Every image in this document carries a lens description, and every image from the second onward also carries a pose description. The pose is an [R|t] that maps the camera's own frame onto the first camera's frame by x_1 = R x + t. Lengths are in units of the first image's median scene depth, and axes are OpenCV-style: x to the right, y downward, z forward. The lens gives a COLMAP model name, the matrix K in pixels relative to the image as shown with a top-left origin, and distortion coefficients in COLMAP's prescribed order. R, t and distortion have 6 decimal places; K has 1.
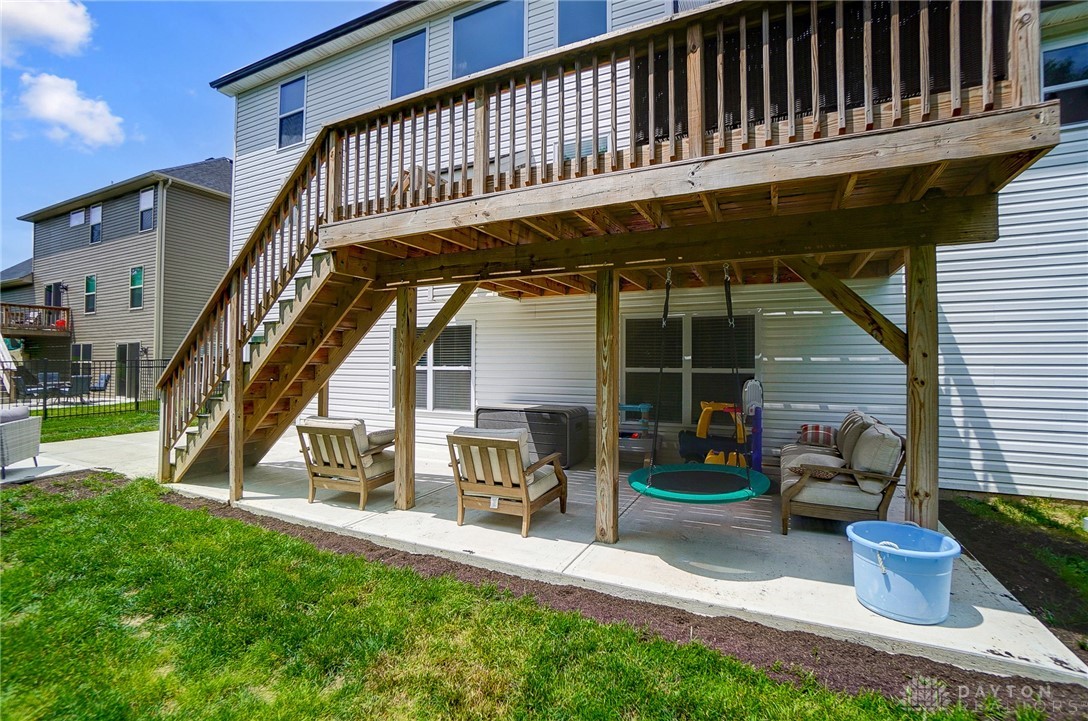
lens RADIAL K [[480.8, 0, 544.0], [0, 480.8, 360.5], [0, 0, 1]] dist [-0.036043, -0.000382]
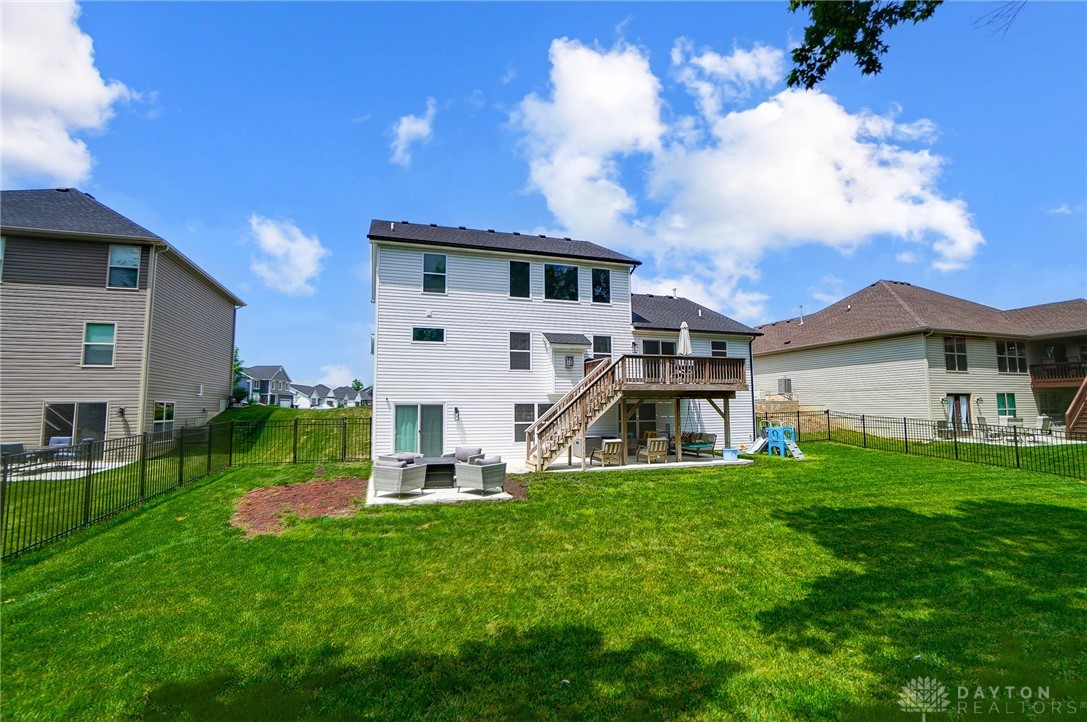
lens RADIAL K [[480.3, 0, 543.5], [0, 480.3, 361.0], [0, 0, 1]] dist [-0.036043, -0.000382]
pose [[0.725540, 0.060000, 0.685559, -2.911986], [0.005208, 0.995685, -0.092654, -0.102822], [-0.688160, 0.070794, 0.722097, -1.017332]]
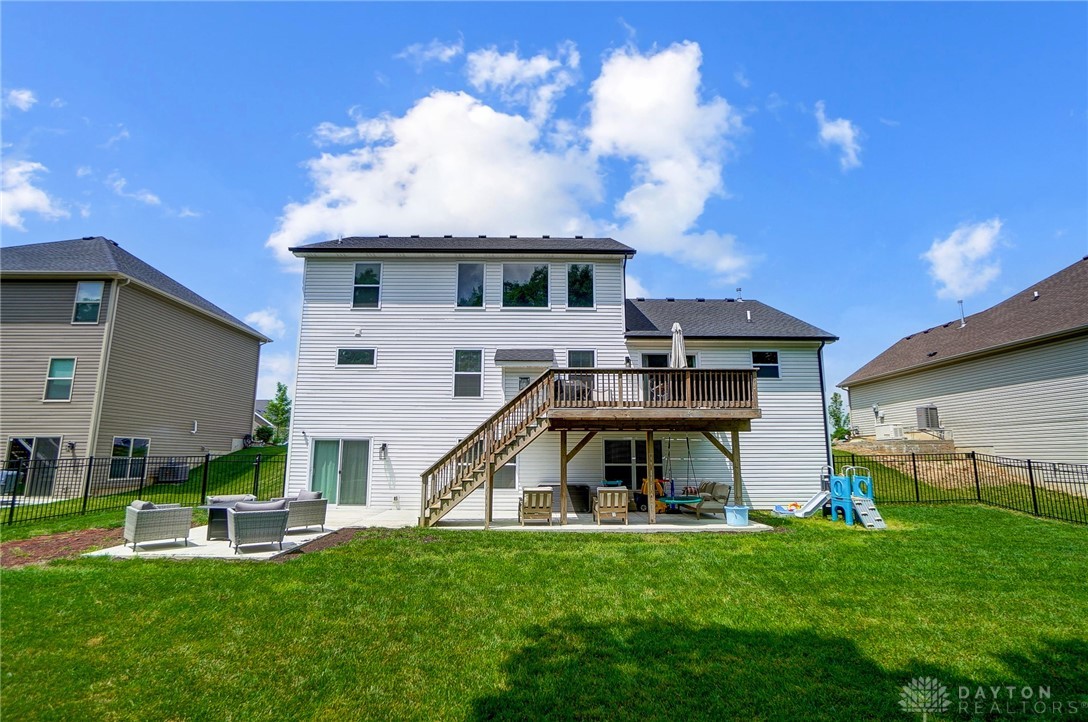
lens RADIAL K [[531.9, 0, 544.0], [0, 531.9, 361.0], [0, 0, 1]] dist [-0.023687, 0.000112]
pose [[0.895952, 0.076457, 0.437521, -1.525678], [-0.001023, 0.985425, -0.170109, -0.040799], [-0.444150, 0.151962, 0.882971, -1.335712]]
